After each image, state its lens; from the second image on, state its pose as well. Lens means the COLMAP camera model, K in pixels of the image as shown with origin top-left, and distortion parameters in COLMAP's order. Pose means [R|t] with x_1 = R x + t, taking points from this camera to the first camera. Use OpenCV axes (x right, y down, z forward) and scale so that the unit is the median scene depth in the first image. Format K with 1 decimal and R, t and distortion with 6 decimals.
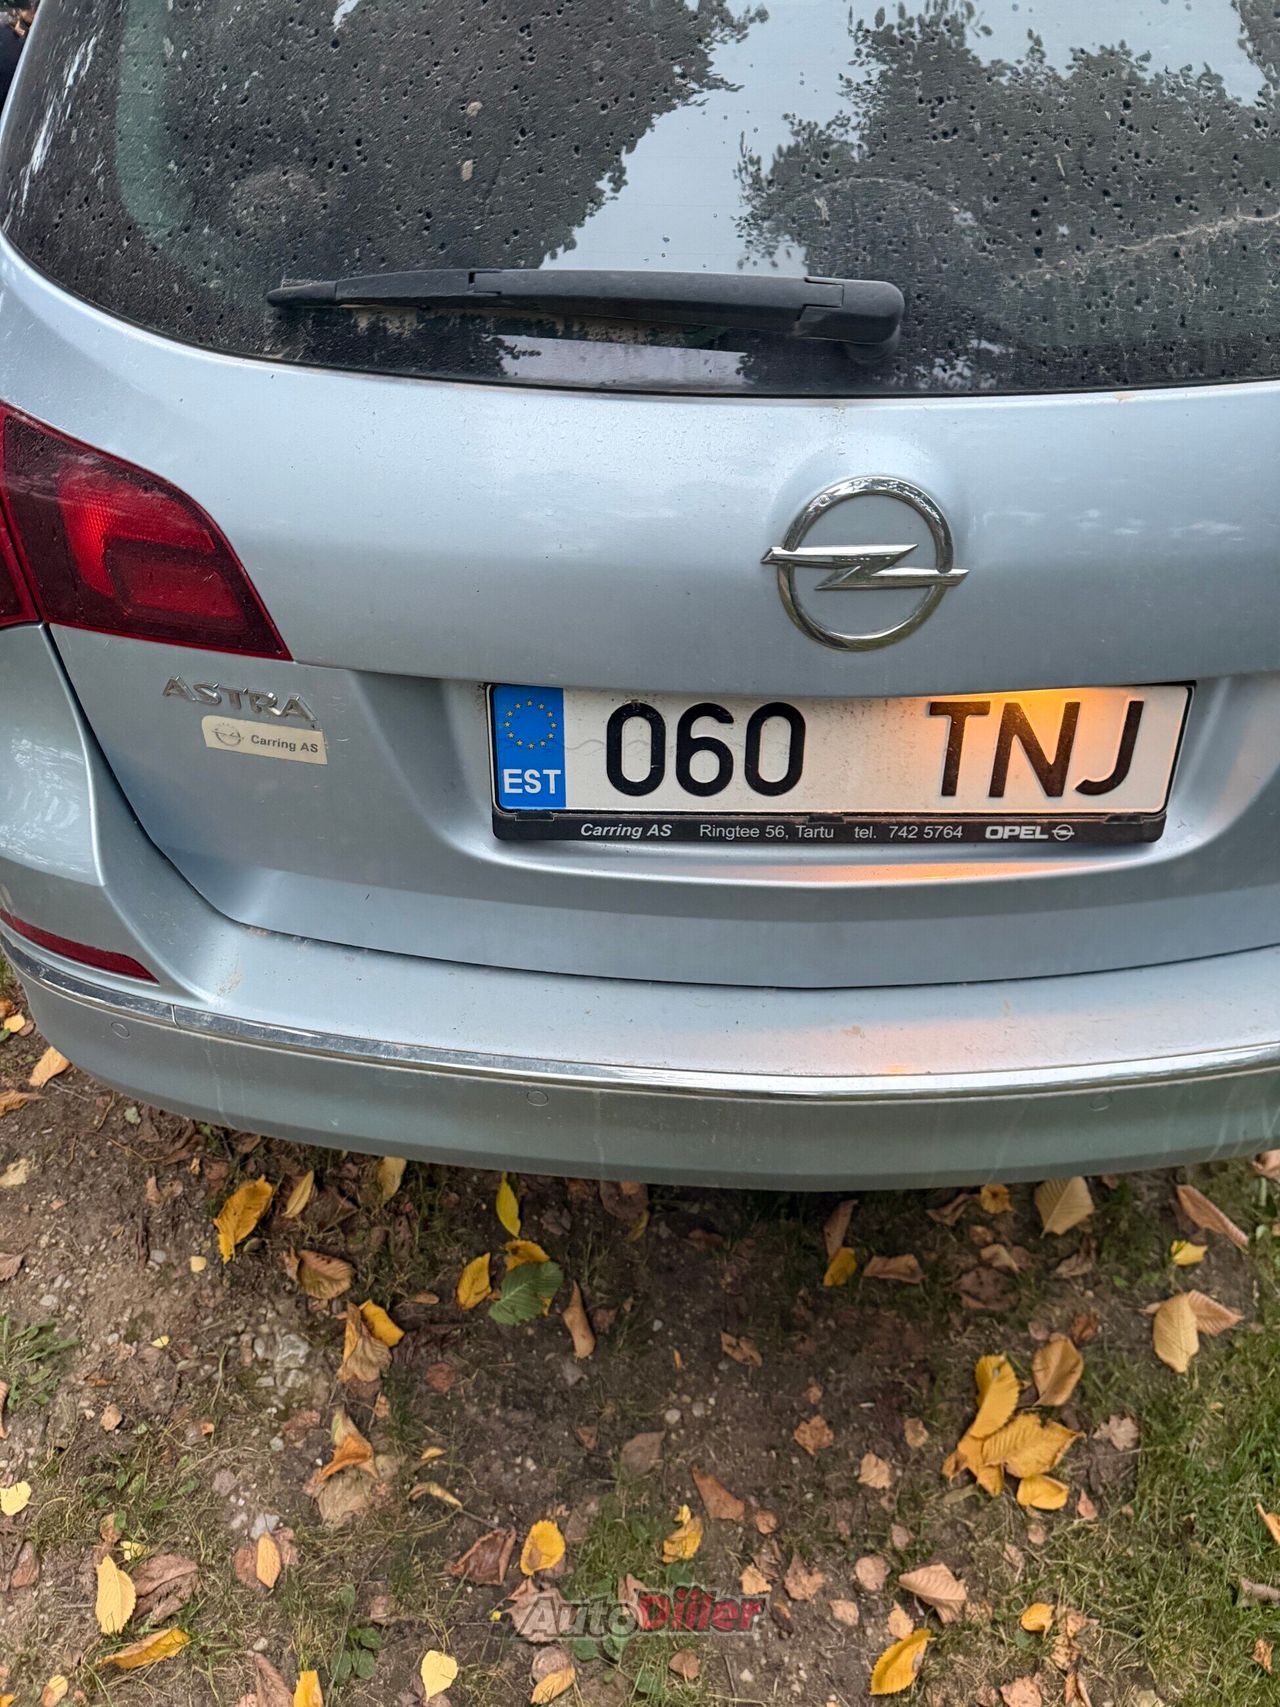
lens RADIAL K [[1235.4, 0, 640.0], [0, 1235.4, 853.5], [0, 0, 1]] dist [0.134994, -0.215015]
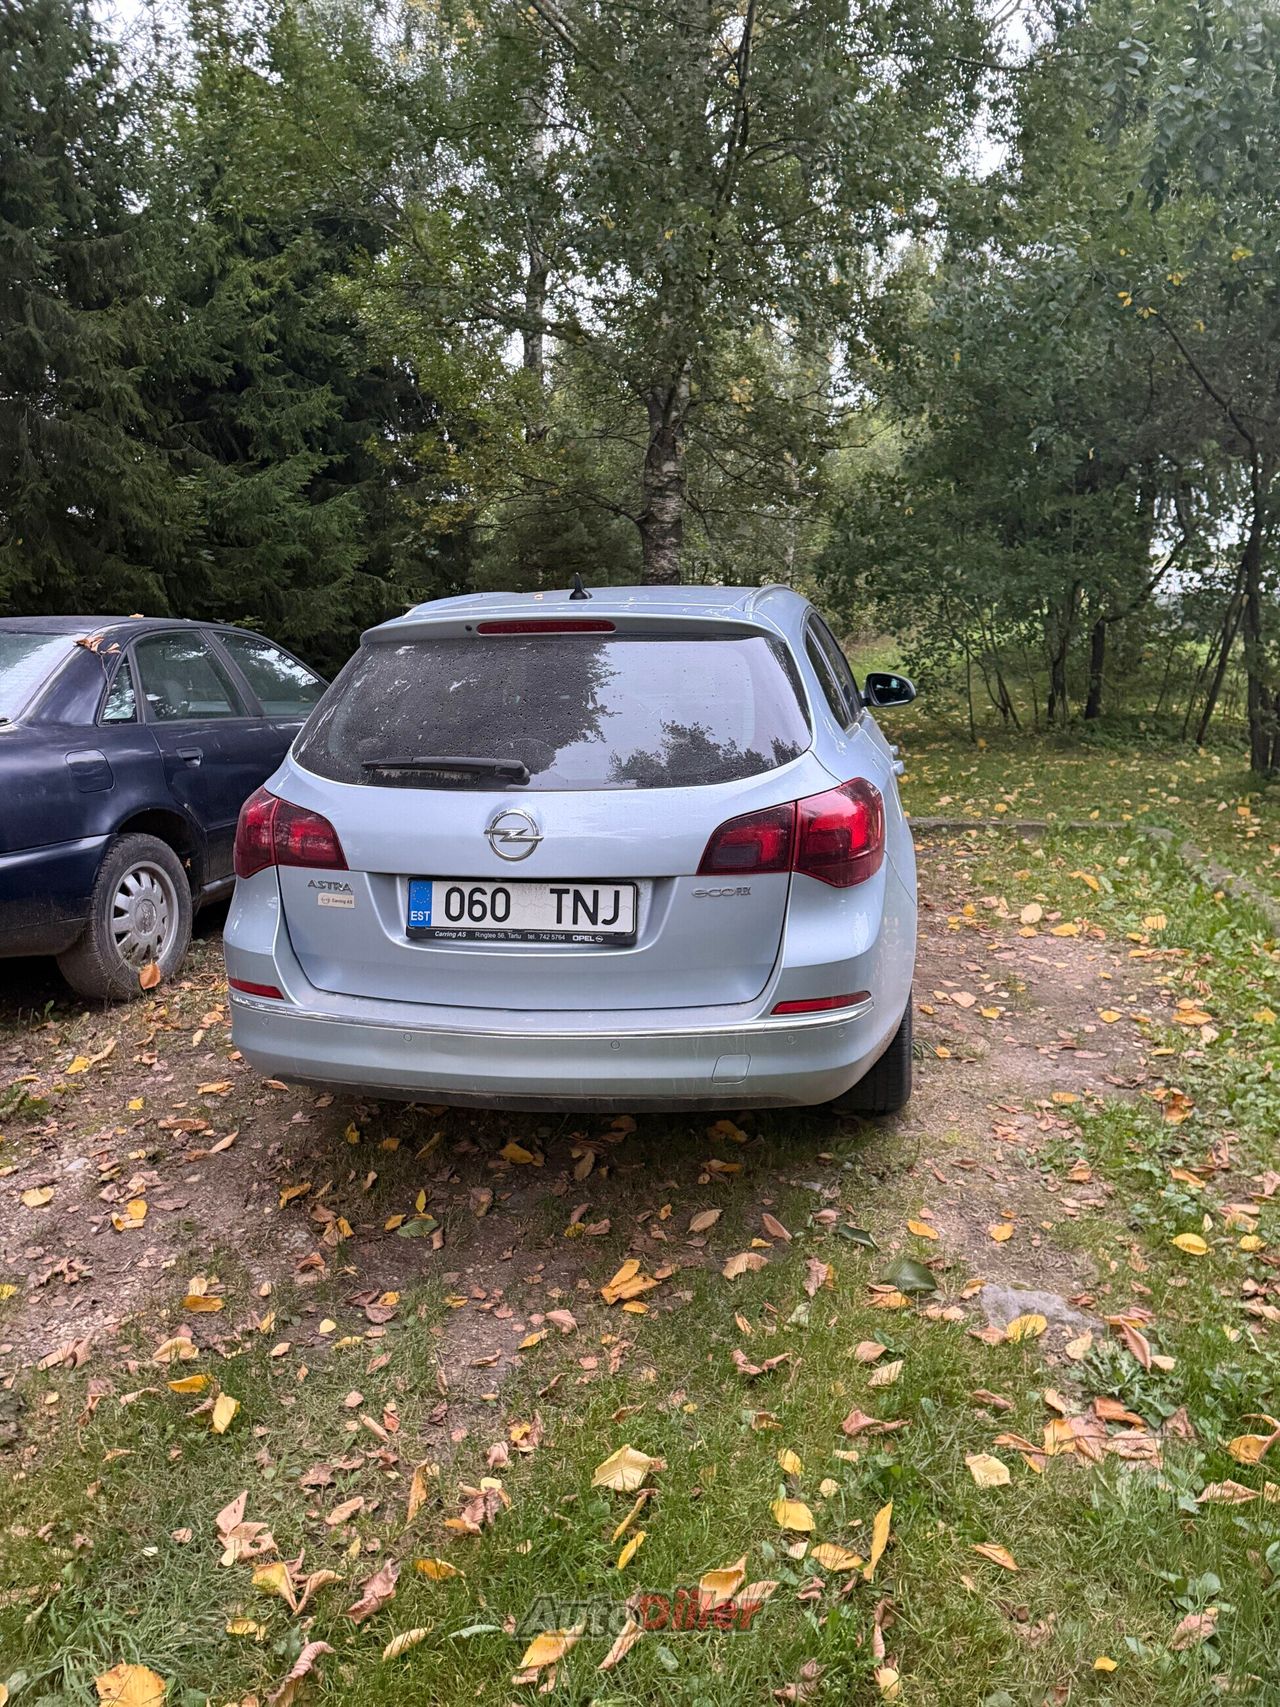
lens RADIAL K [[1235.4, 0, 640.0], [0, 1235.4, 853.5], [0, 0, 1]] dist [0.134994, -0.215015]
pose [[0.986605, 0.013807, -0.162544, 0.892563], [-0.092801, 0.866976, -0.489634, 1.193394], [0.134161, 0.498159, 0.856644, -1.502484]]
